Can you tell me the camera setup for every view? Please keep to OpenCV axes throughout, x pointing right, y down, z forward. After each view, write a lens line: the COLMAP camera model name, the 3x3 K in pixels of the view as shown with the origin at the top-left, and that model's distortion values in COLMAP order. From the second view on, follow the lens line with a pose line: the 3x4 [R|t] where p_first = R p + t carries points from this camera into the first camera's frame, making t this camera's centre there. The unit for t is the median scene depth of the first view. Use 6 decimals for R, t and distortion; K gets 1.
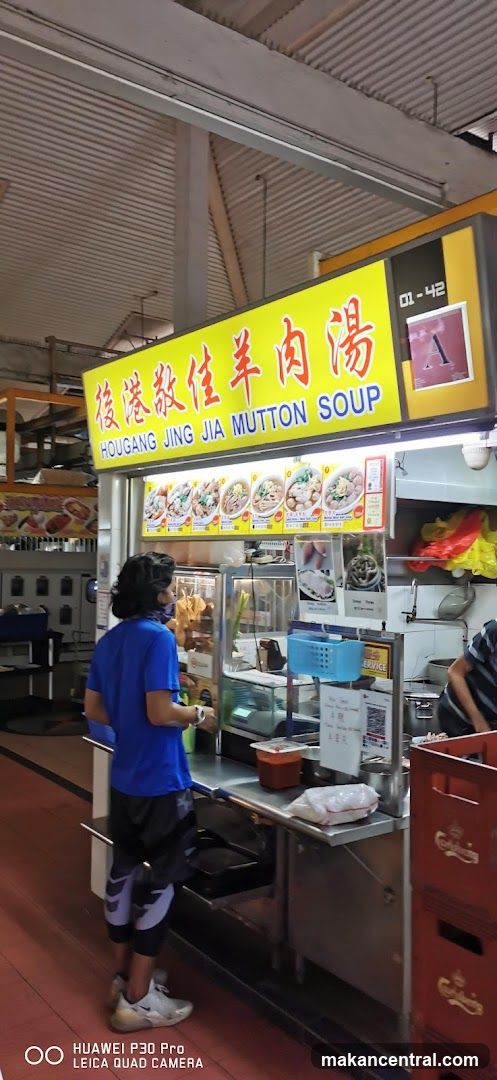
lens RADIAL K [[842.8, 0, 248.5], [0, 842.8, 540.0], [0, 0, 1]] dist [-0.002088, 0.000039]
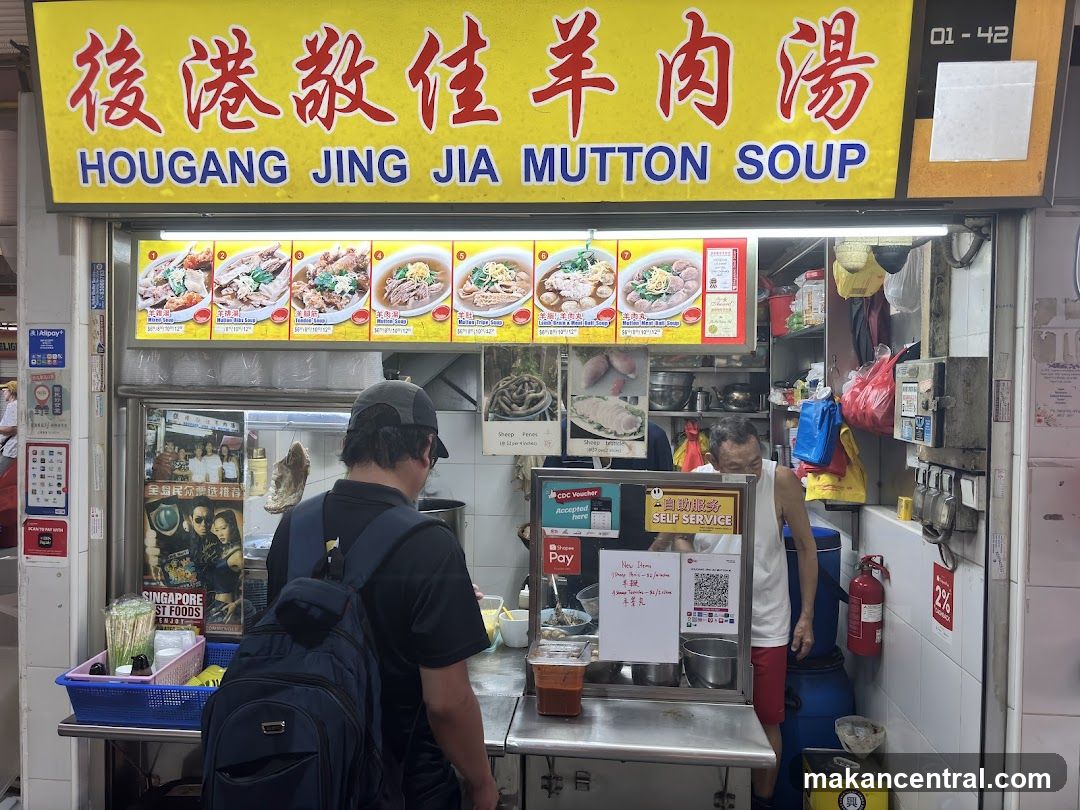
lens RADIAL K [[803.5, 0, 544.0], [0, 803.5, 407.0], [0, 0, 1]] dist [0.030190, -0.024144]
pose [[0.667035, -0.016406, 0.744846, -0.460784], [-0.017924, 0.999115, 0.038058, 0.020353], [-0.744811, -0.038737, 0.666150, 0.590886]]
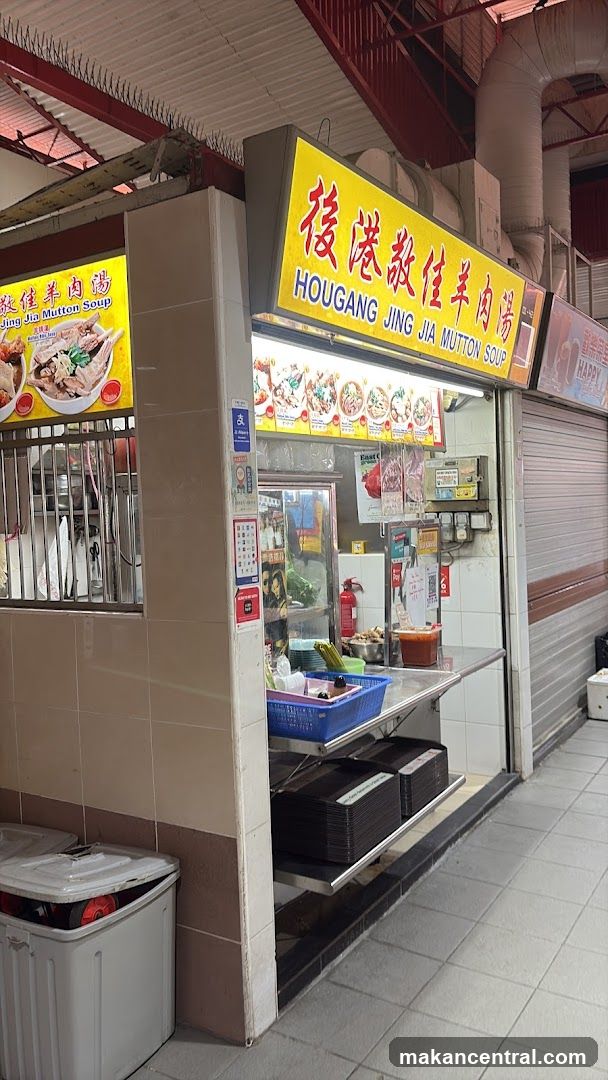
lens RADIAL K [[839.1, 0, 272.2], [0, 839.1, 539.4], [0, 0, 1]] dist [0.122198, -0.405007]
pose [[-0.337735, -0.033832, 0.940633, -0.974760], [0.023766, 0.998729, 0.044455, 0.068901], [-0.940941, 0.037369, -0.336502, 1.593170]]
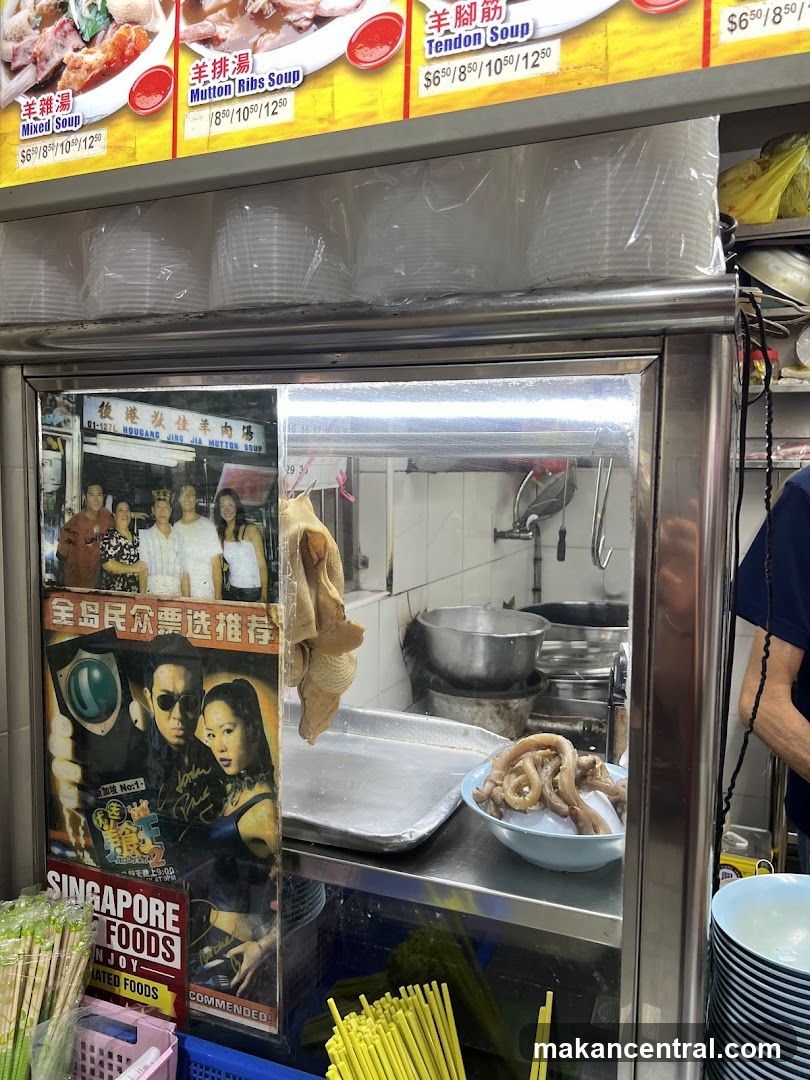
lens RADIAL K [[803.5, 0, 416.0], [0, 803.5, 545.9], [0, 0, 1]] dist [0.030190, -0.024144]
pose [[0.853276, -0.048963, 0.519156, -0.193212], [-0.006058, 0.994584, 0.103759, 0.077665], [-0.521424, -0.091680, 0.848358, 1.042760]]
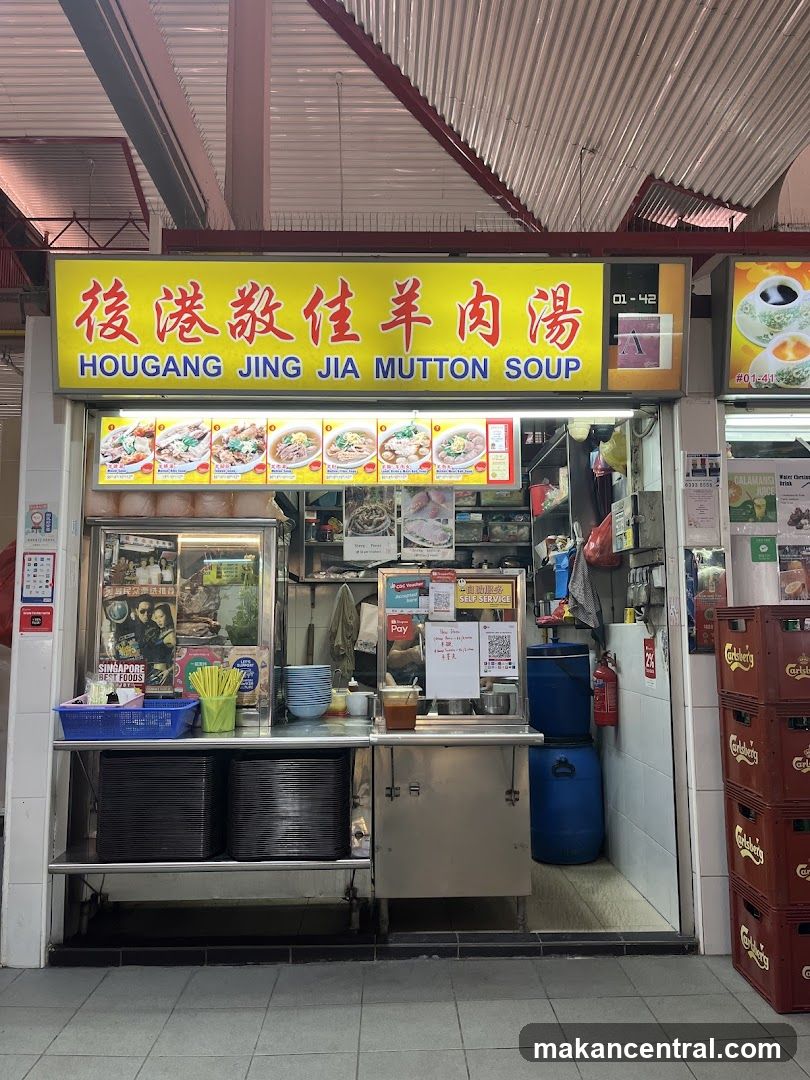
lens RADIAL K [[803.5, 0, 416.0], [0, 803.5, 545.9], [0, 0, 1]] dist [0.030190, -0.024144]
pose [[0.575273, 0.067460, 0.815175, -0.764413], [-0.001293, 0.996667, -0.081568, 0.154864], [-0.817961, 0.045870, 0.573442, 0.426514]]
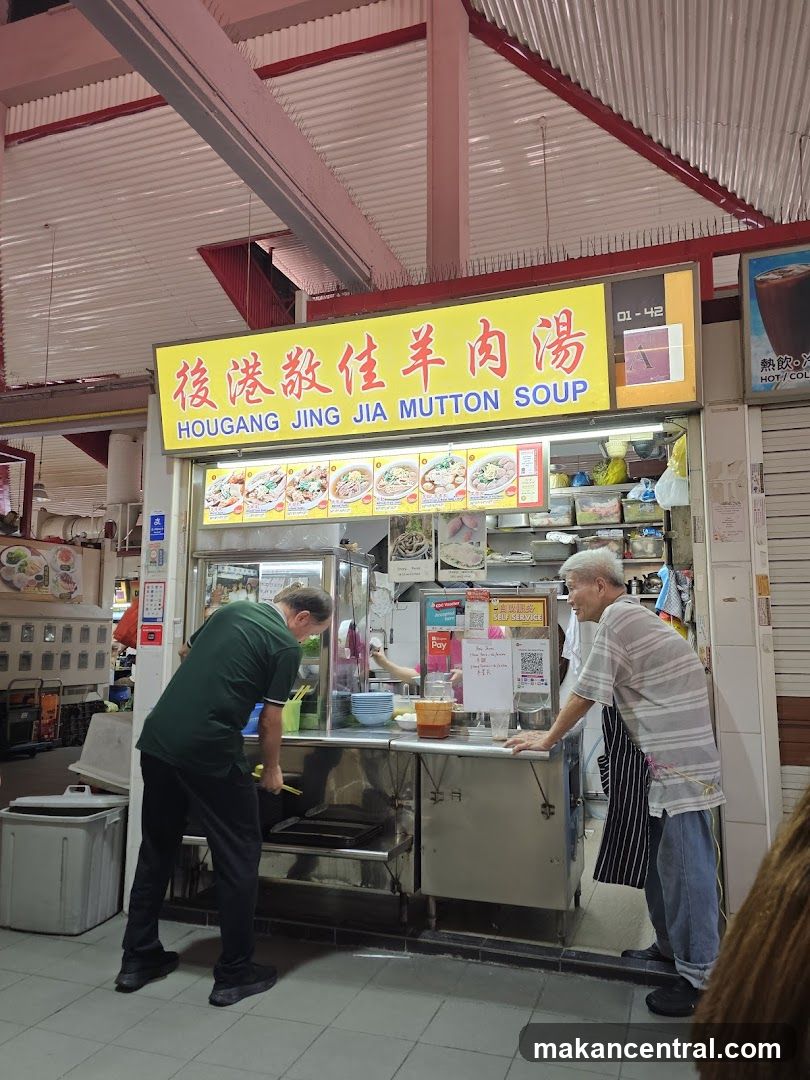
lens RADIAL K [[777.5, 0, 418.4], [0, 777.5, 541.3], [0, 0, 1]] dist [0.153288, -0.382962]
pose [[0.828144, 0.065536, 0.556670, -0.567504], [-0.003223, 0.993681, -0.112191, 0.155262], [-0.560506, 0.091116, 0.823123, 0.152877]]
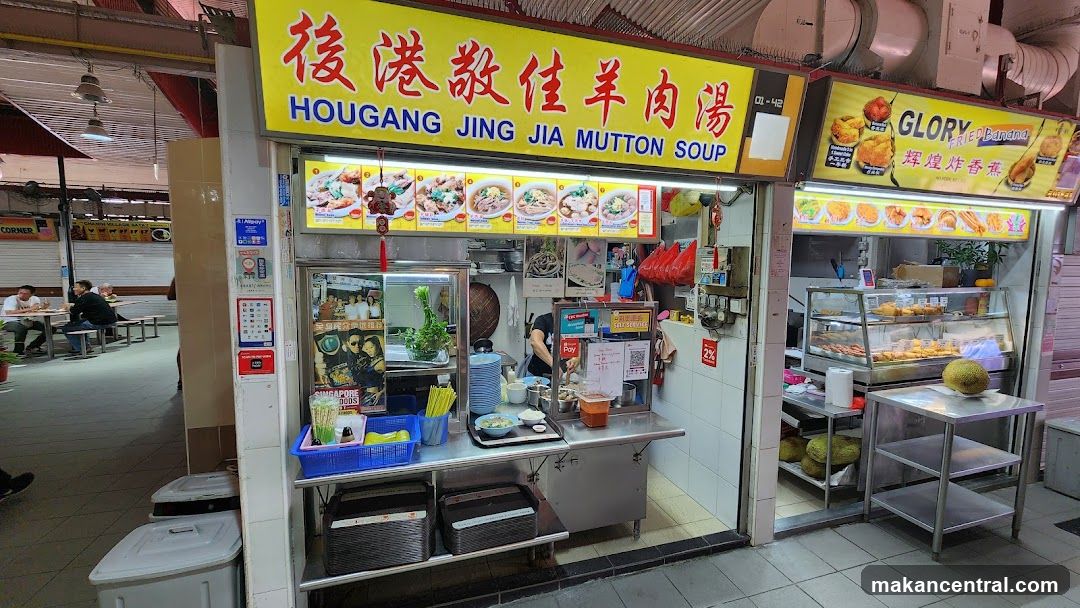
lens RADIAL K [[442.5, 0, 544.7], [0, 442.5, 302.9], [0, 0, 1]] dist [0.000392, 0.000318]
pose [[0.321222, -0.091136, 0.942608, -0.628804], [-0.021770, 0.994385, 0.103561, 0.026272], [-0.946754, -0.053787, 0.317434, 0.847363]]
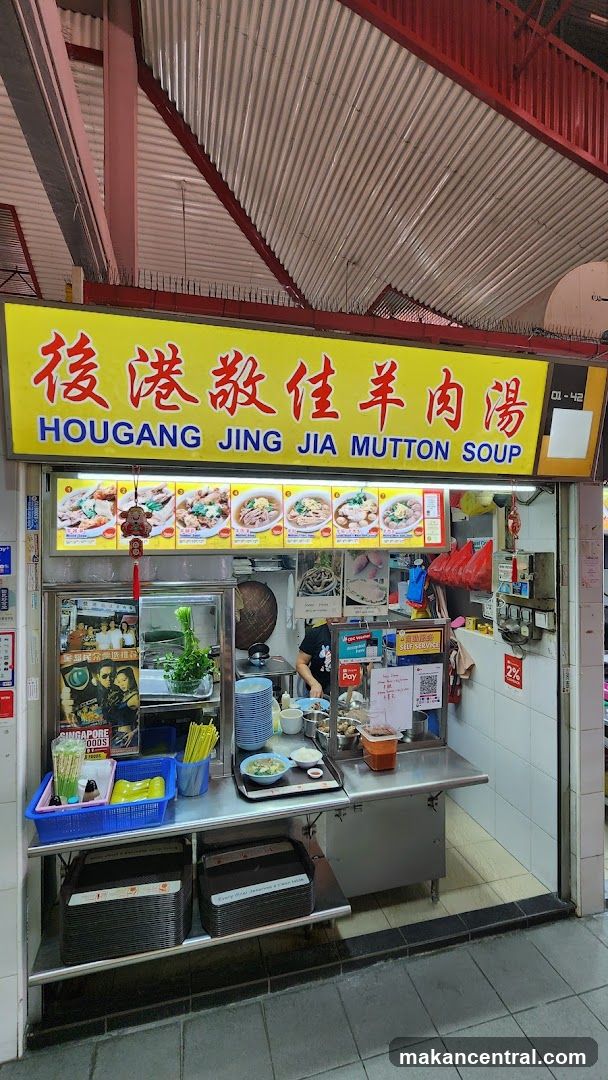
lens RADIAL K [[469.2, 0, 304.0], [0, 469.2, 540.0], [0, 0, 1]] dist [-0.003016, 0.000072]
pose [[0.373517, -0.008912, 0.927580, -0.583629], [-0.006210, 0.999907, 0.012108, -0.026537], [-0.927602, -0.010283, 0.373427, 0.846725]]
